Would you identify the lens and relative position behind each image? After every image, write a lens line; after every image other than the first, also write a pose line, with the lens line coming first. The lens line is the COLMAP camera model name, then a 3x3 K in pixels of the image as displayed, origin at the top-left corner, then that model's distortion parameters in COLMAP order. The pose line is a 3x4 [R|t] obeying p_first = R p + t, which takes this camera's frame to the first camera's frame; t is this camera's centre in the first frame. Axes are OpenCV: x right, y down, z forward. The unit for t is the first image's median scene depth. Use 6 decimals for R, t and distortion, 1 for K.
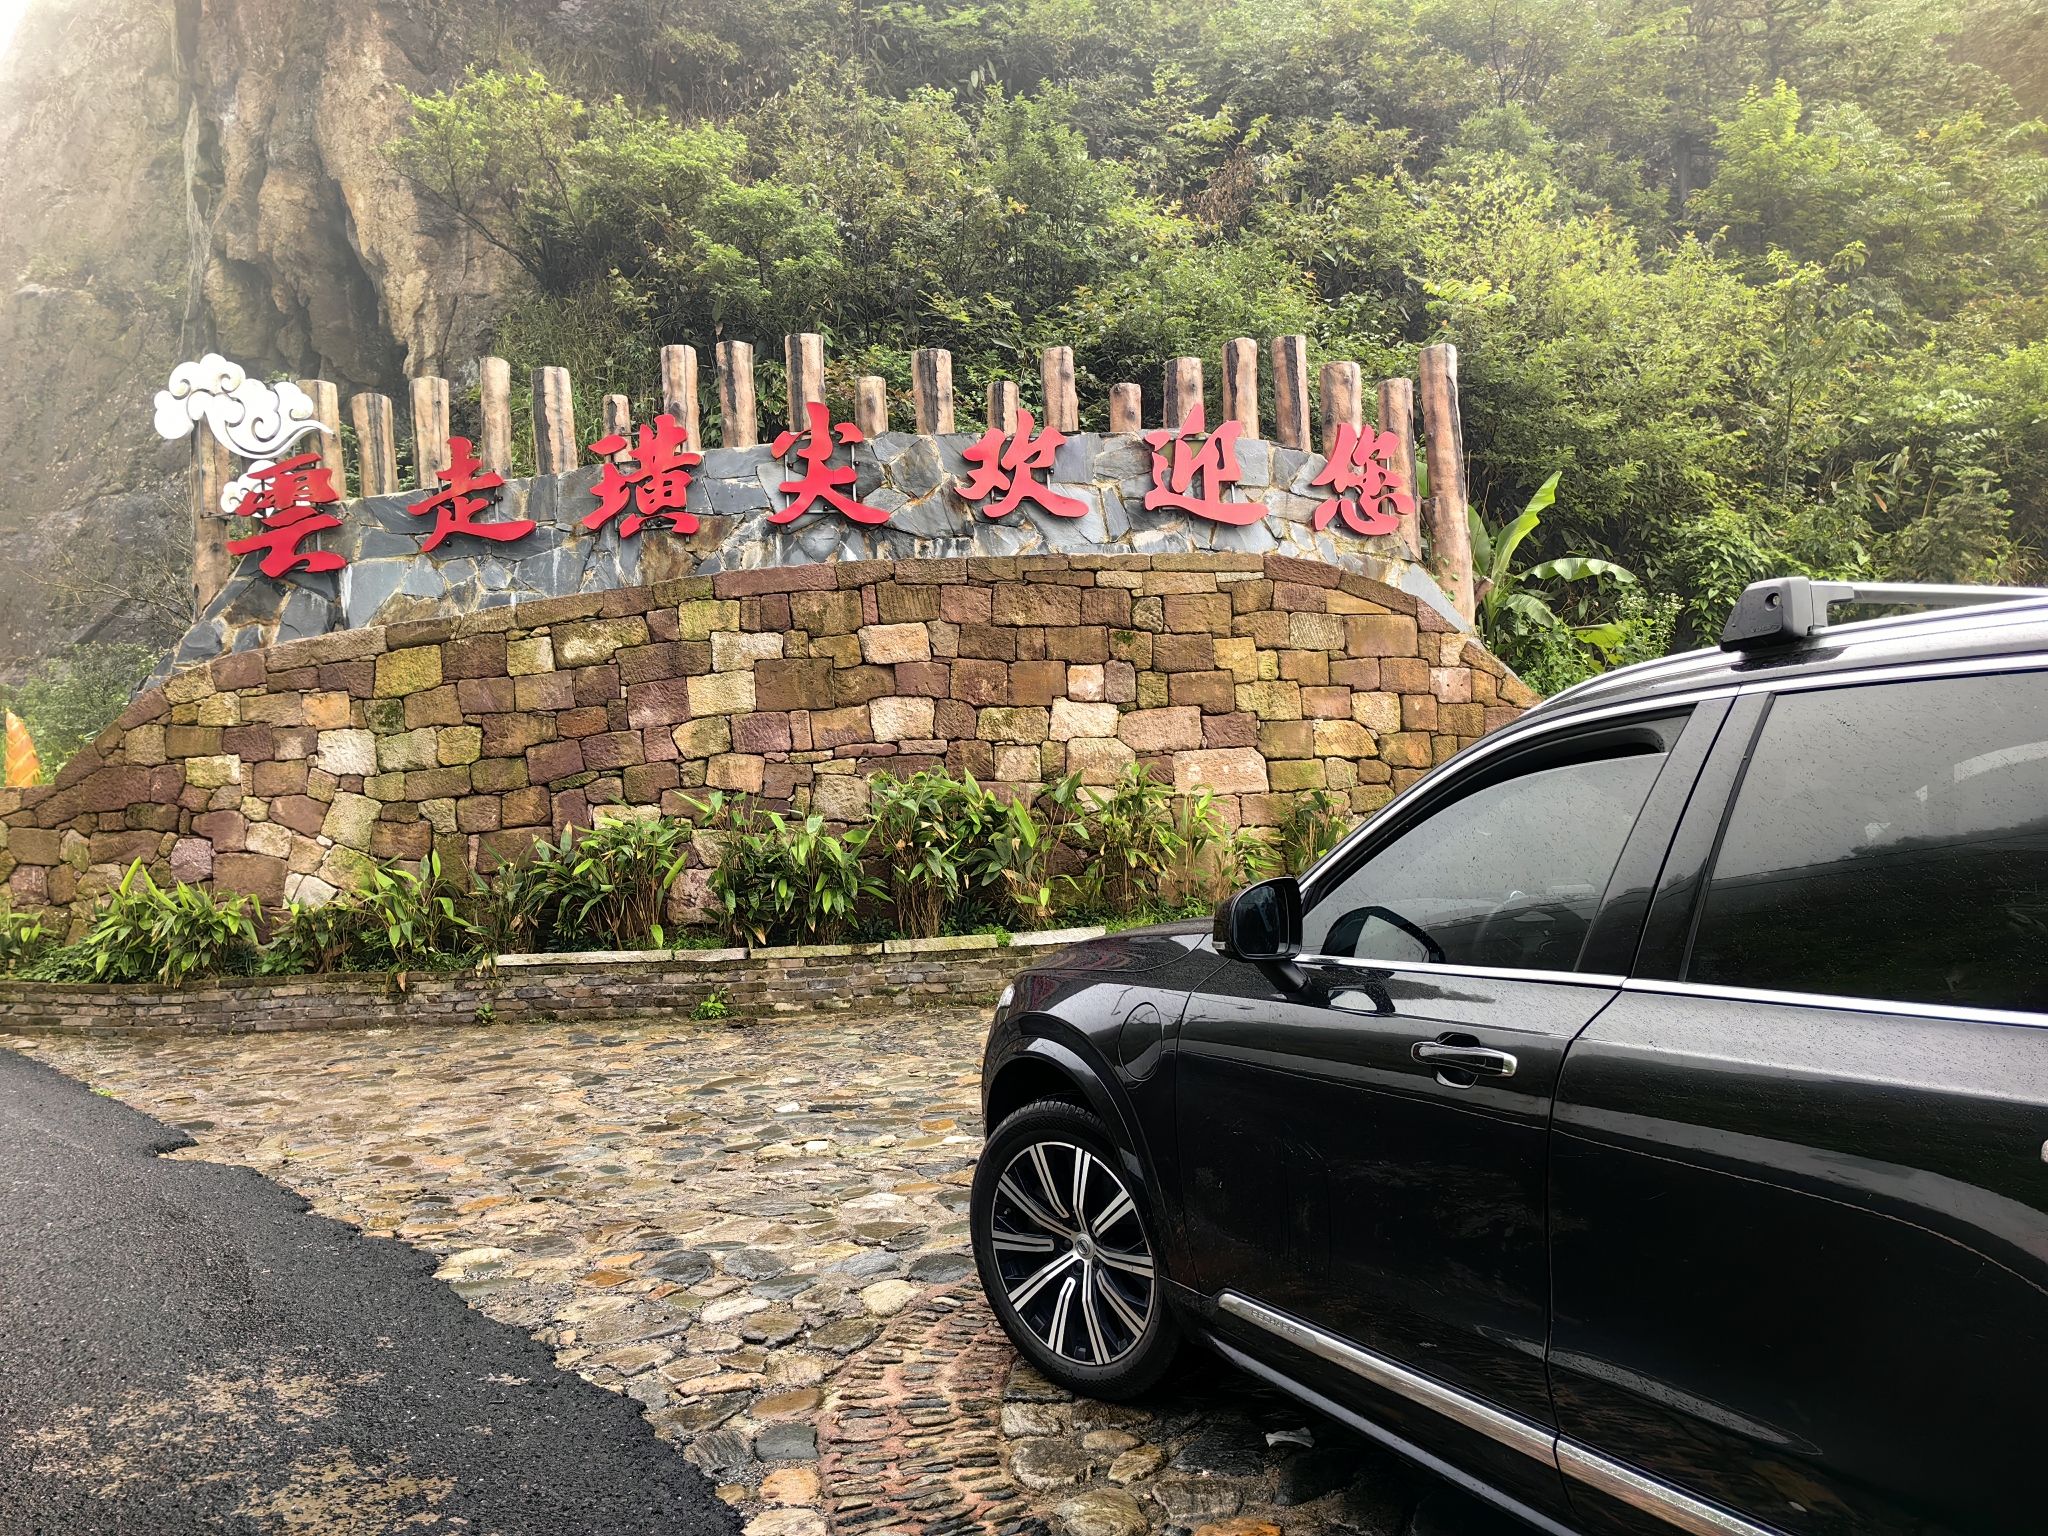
lens RADIAL K [[1630.8, 0, 1024.0], [0, 1630.8, 768.0], [0, 0, 1]] dist [0.091447, -0.119897]
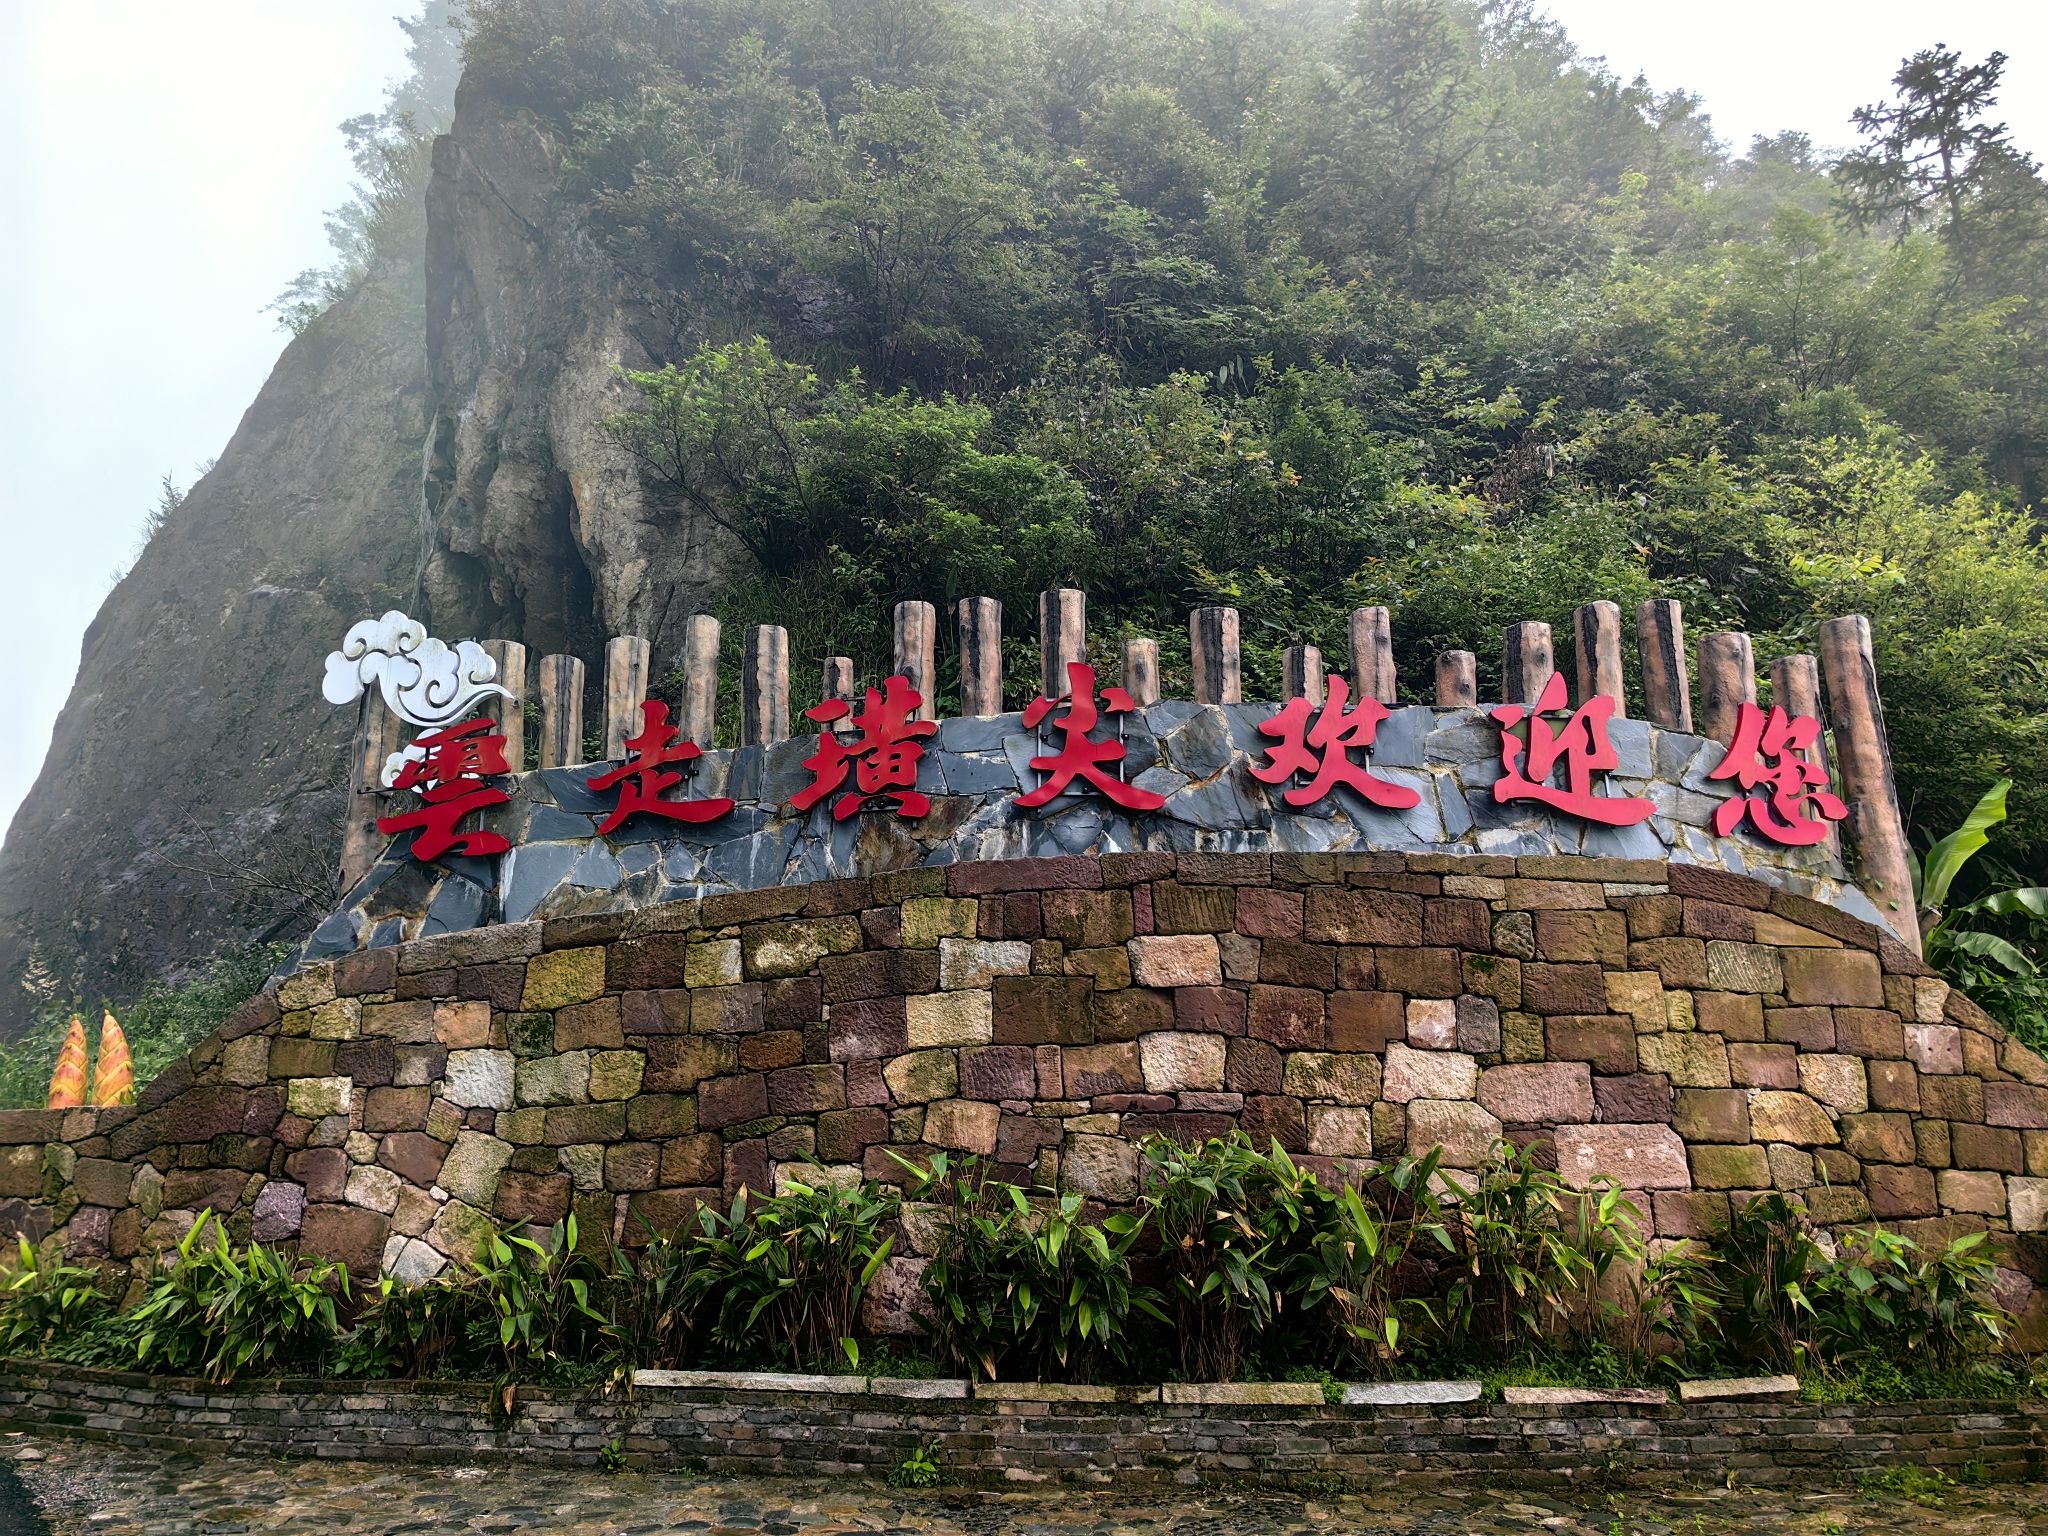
lens RADIAL K [[1630.8, 0, 1024.0], [0, 1630.8, 768.0], [0, 0, 1]] dist [0.091447, -0.119897]
pose [[0.993442, 0.020618, -0.112463, -0.061920], [-0.042769, 0.979212, -0.198279, -0.009538], [0.106037, 0.201789, 0.973672, 0.217180]]
